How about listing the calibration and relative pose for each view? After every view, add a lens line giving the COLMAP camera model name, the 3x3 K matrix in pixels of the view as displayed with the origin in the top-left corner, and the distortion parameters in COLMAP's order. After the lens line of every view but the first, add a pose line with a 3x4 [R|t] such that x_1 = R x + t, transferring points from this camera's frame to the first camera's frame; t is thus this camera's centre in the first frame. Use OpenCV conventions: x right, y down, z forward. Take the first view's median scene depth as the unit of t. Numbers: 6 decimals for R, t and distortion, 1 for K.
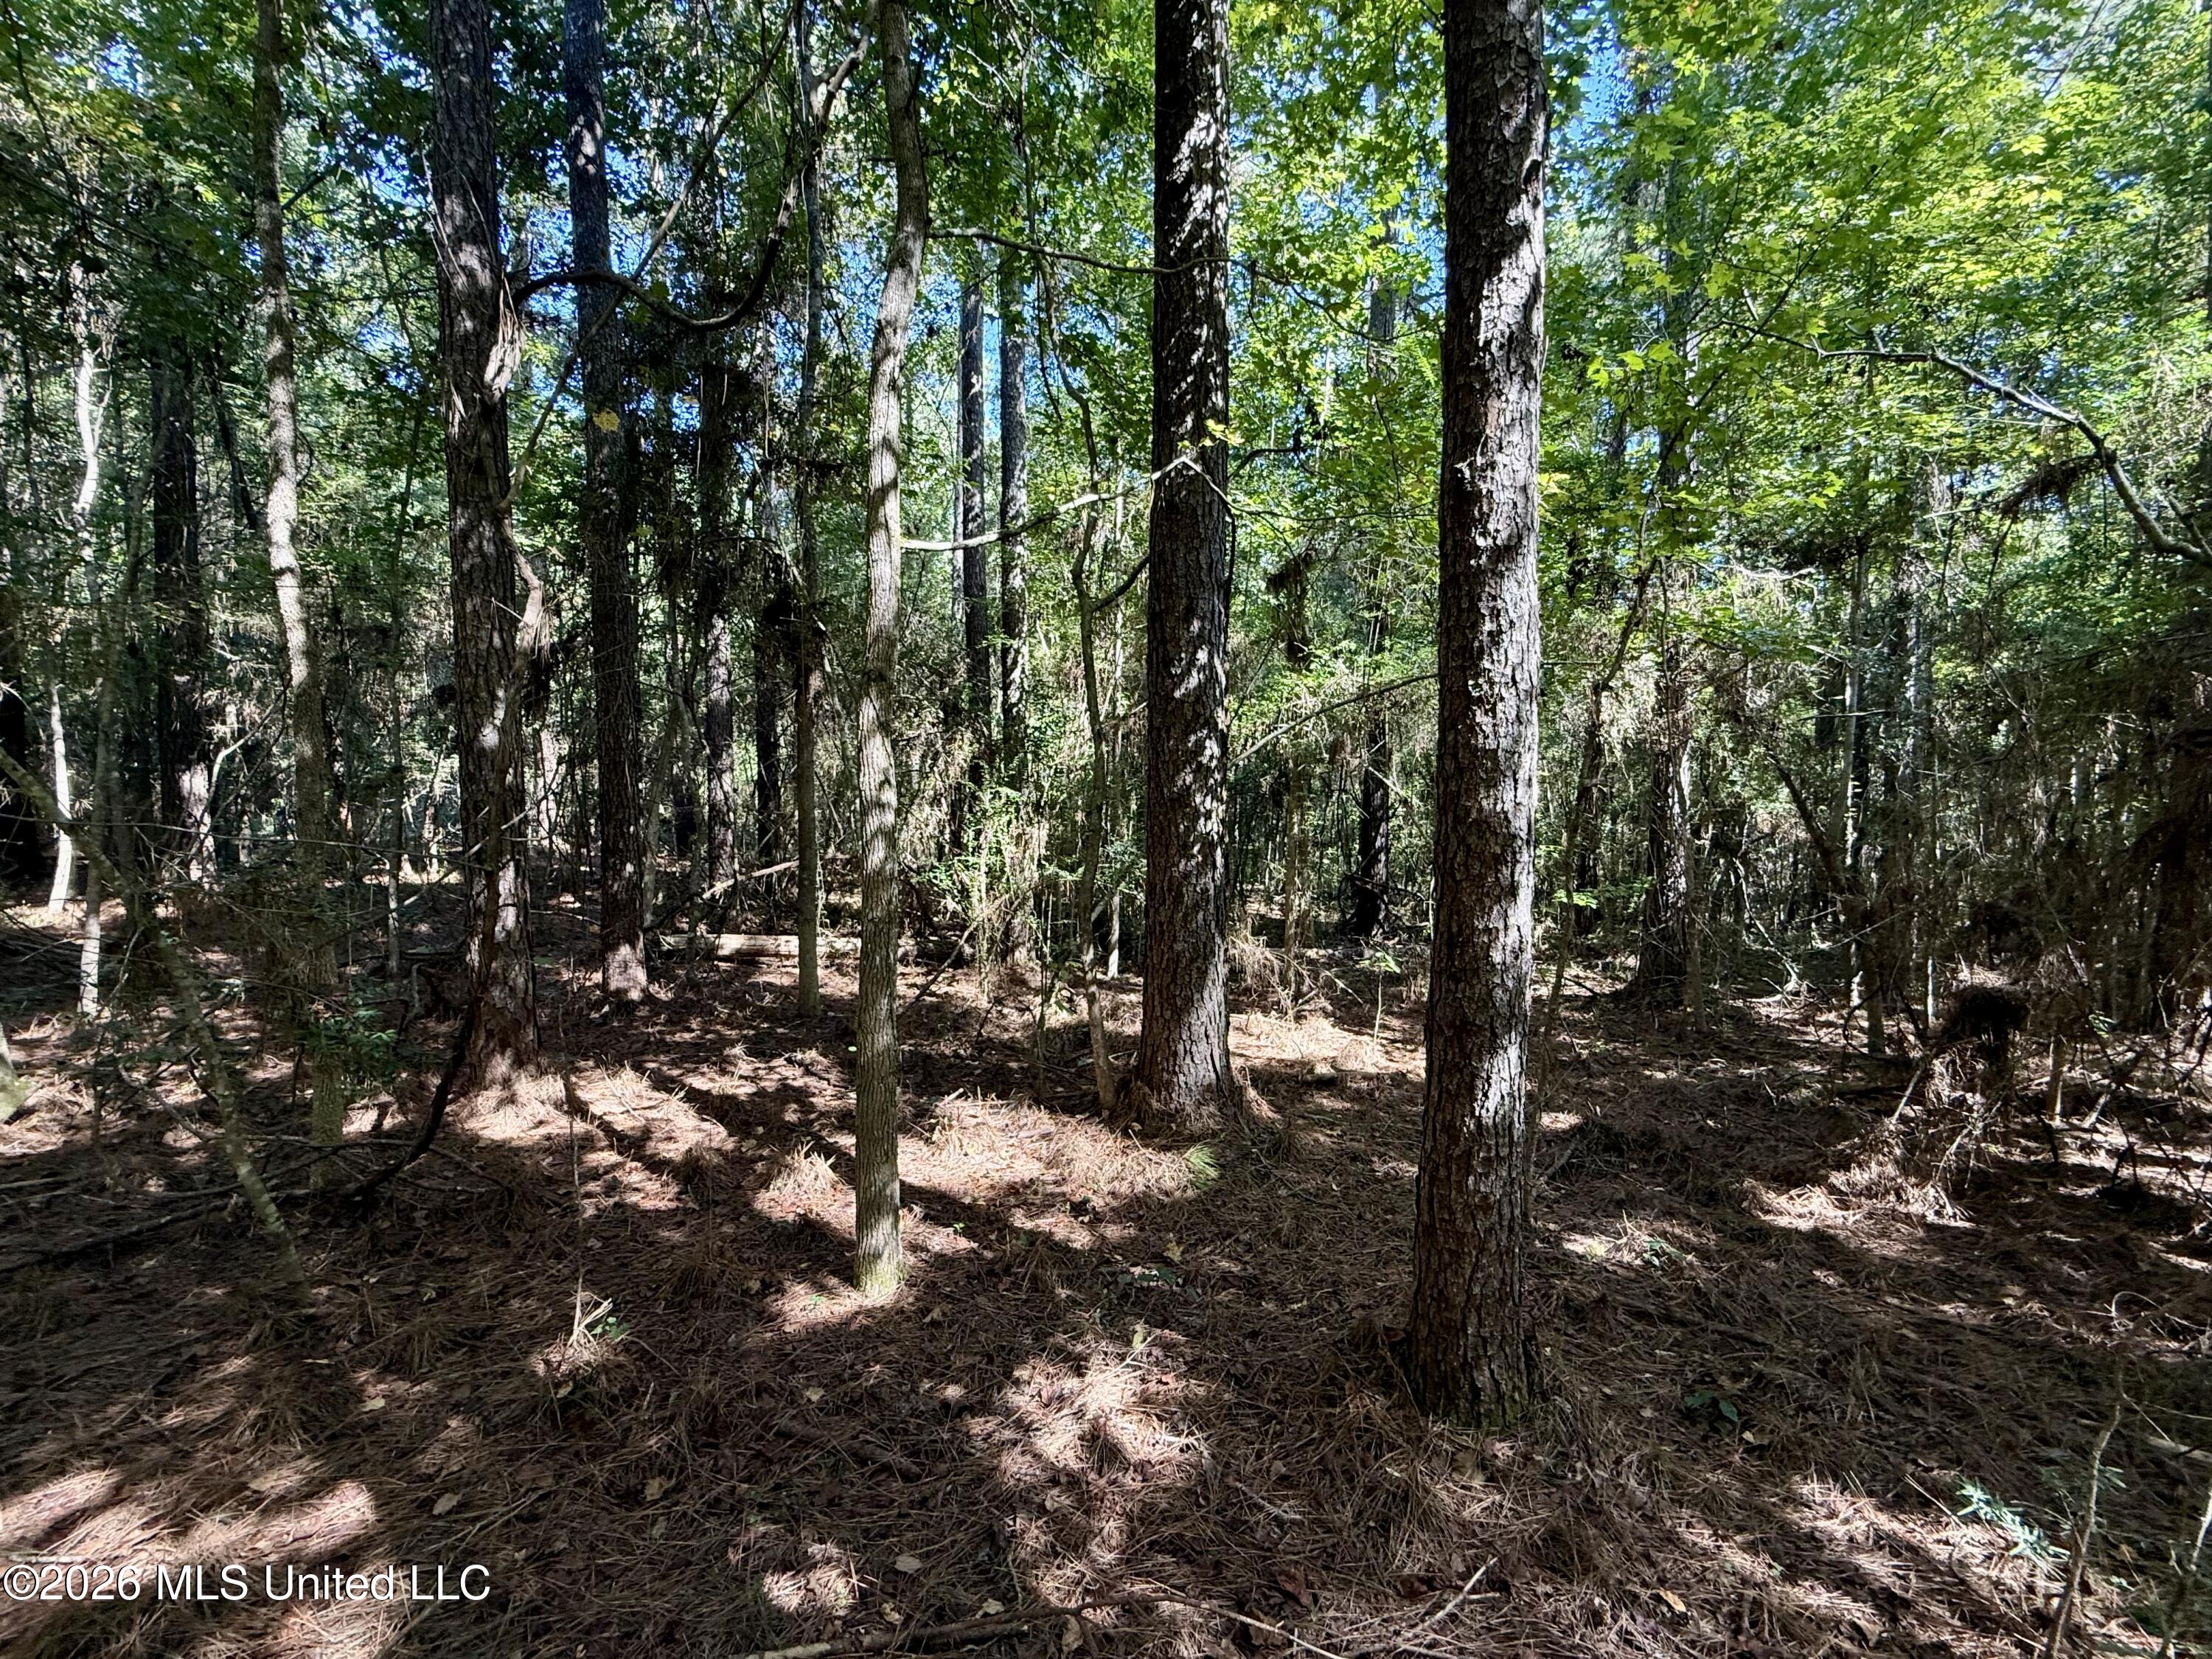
lens RADIAL K [[873.4, 0, 1103.1], [0, 873.4, 828.0], [0, 0, 1]] dist [0.009605, 0.000049]
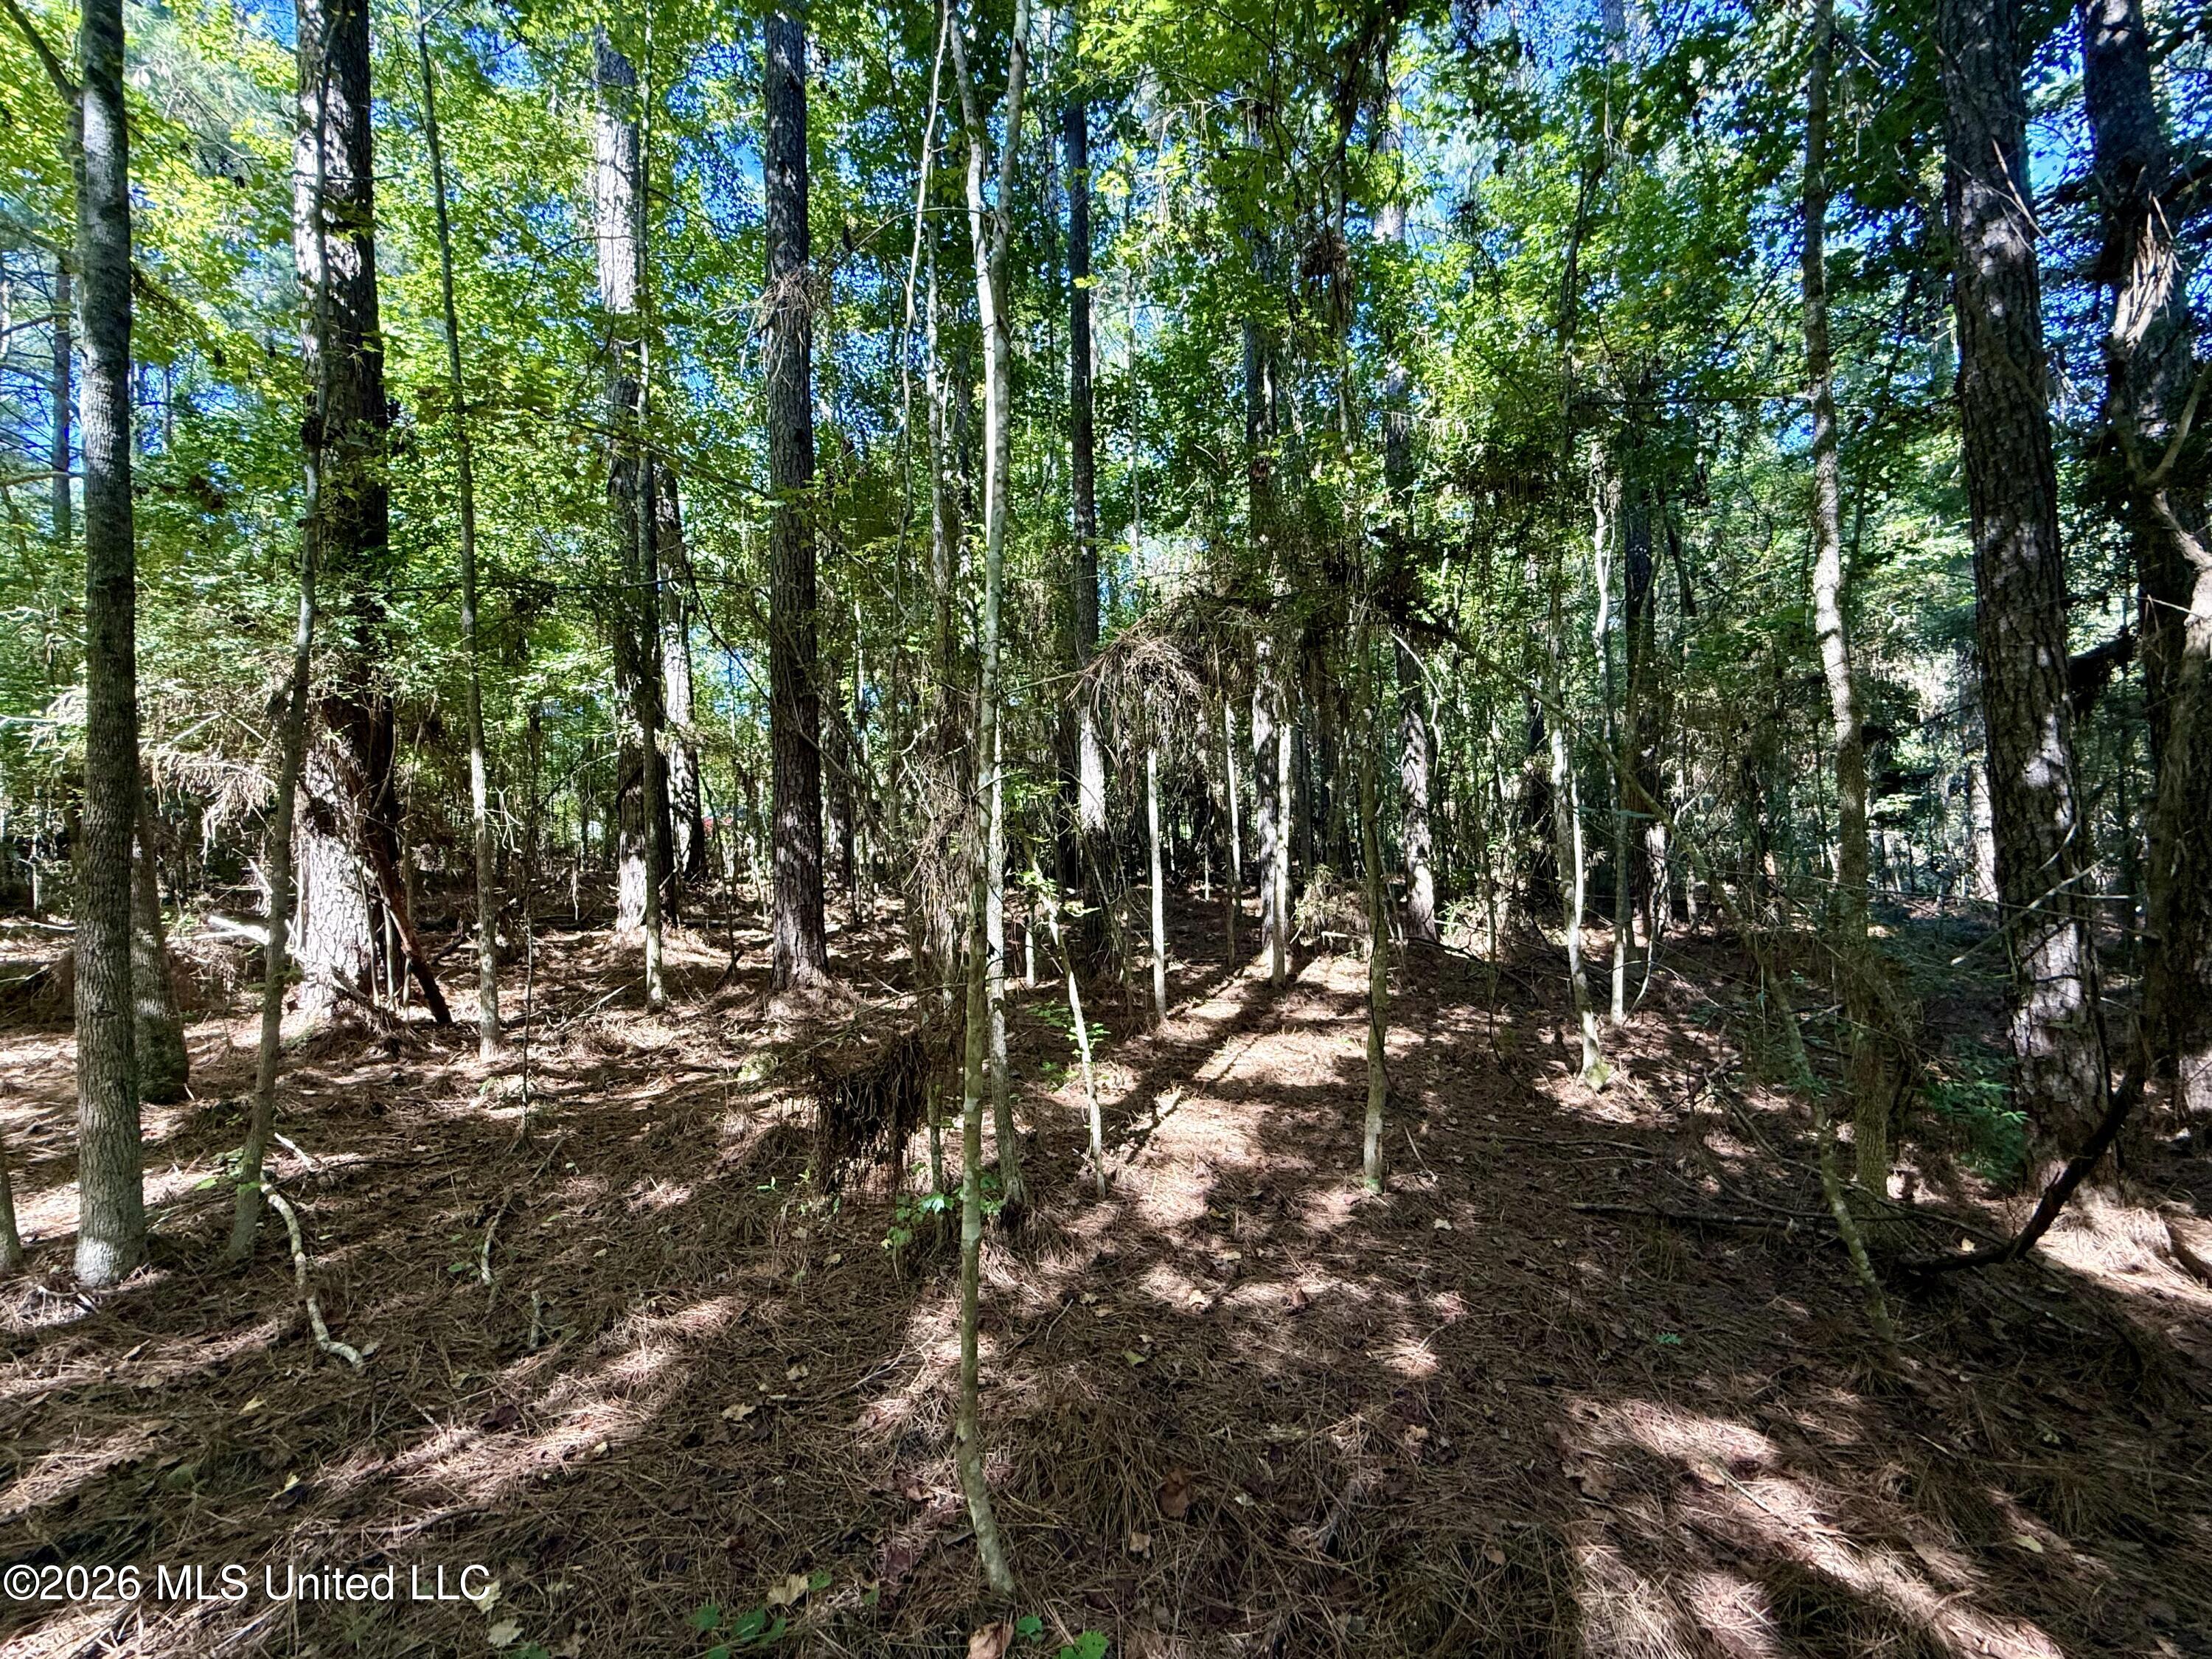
lens RADIAL K [[873.4, 0, 1103.1], [0, 873.4, 828.0], [0, 0, 1]] dist [0.009605, 0.000049]
pose [[0.269254, -0.037098, -0.962355, -0.129317], [-0.014446, 0.998990, -0.042552, -0.002278], [0.962961, 0.025359, 0.268446, -0.087955]]
